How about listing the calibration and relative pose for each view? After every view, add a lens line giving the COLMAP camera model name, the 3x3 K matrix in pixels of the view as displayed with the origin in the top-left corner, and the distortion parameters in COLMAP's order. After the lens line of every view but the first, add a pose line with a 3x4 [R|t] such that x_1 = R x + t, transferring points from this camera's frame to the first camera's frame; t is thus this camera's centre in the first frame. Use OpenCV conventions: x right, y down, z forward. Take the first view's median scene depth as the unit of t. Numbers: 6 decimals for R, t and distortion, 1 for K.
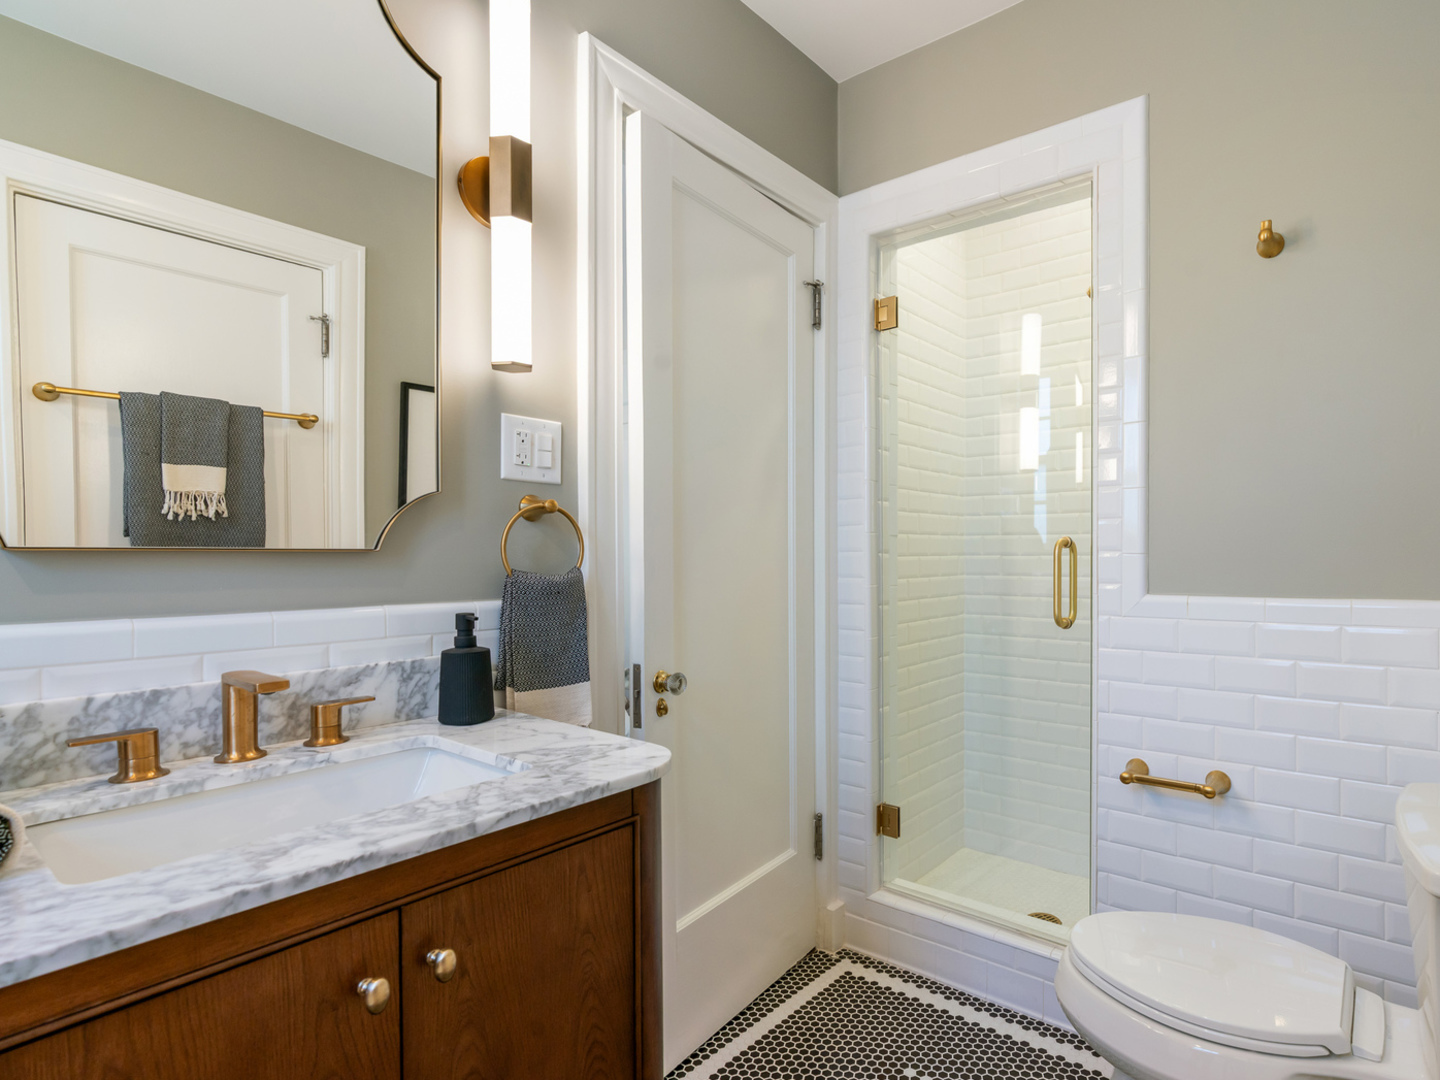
lens RADIAL K [[834.7, 0, 721.3], [0, 834.7, 548.4], [0, 0, 1]] dist [0.002529, 0.000554]
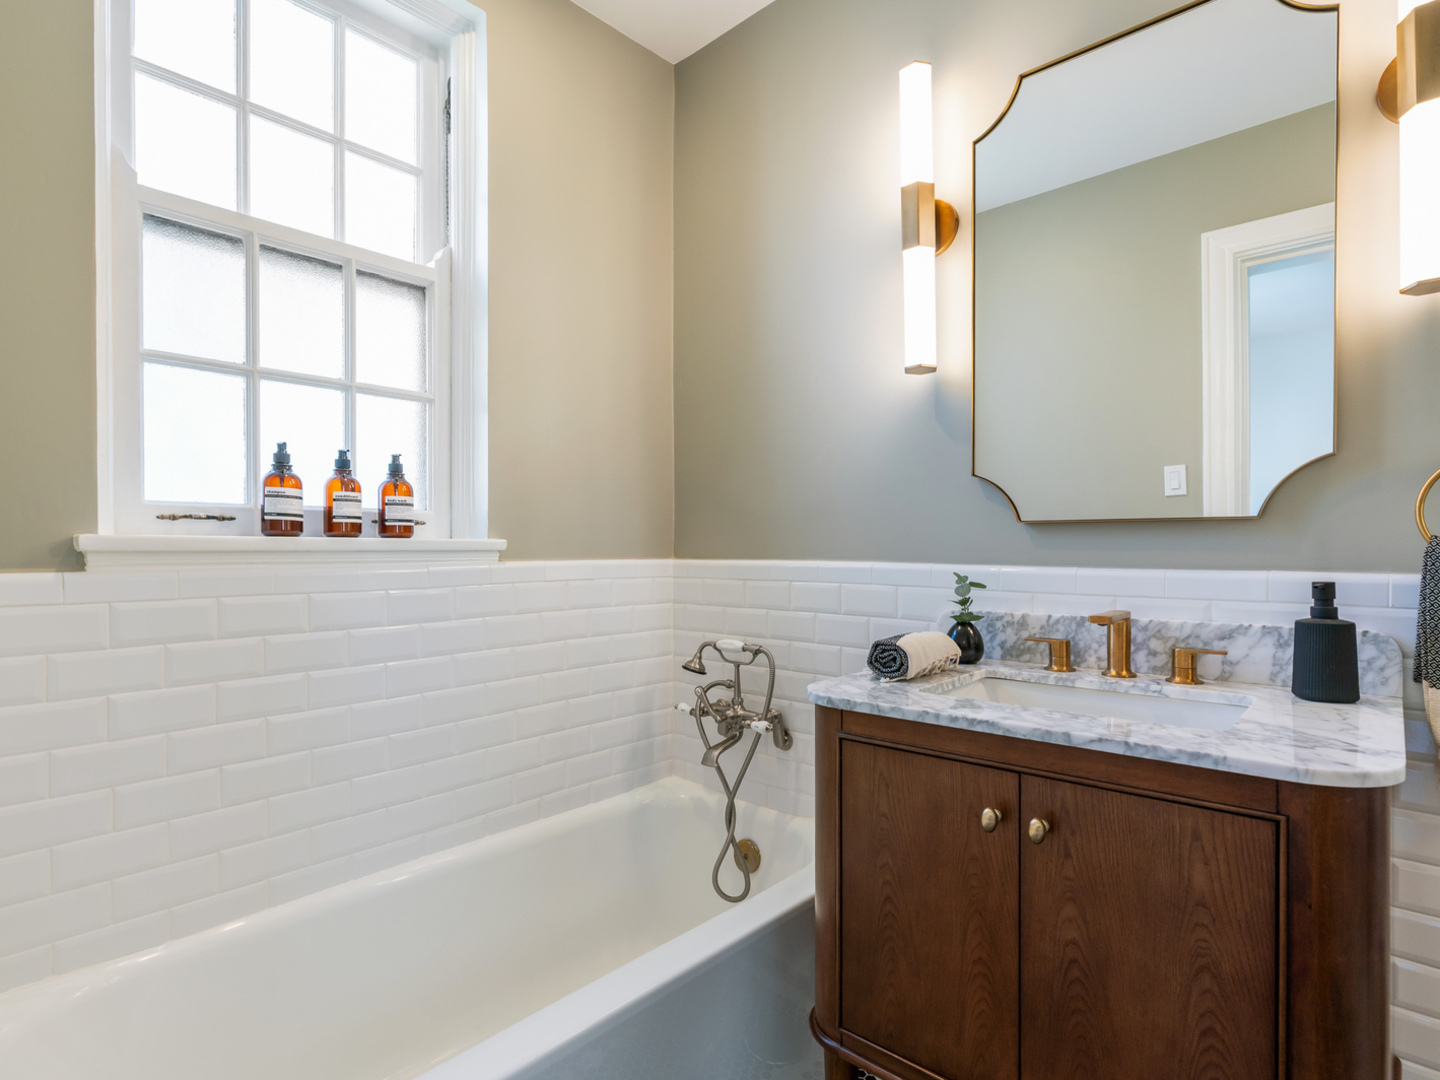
lens RADIAL K [[741.2, 0, 730.6], [0, 741.2, 540.3], [0, 0, 1]] dist [-0.010532, 0.003554]
pose [[-0.077929, -0.009360, -0.996915, 0.684920], [-0.006600, 0.999939, -0.008872, 0.053661], [0.996937, 0.005888, -0.077986, 0.504640]]
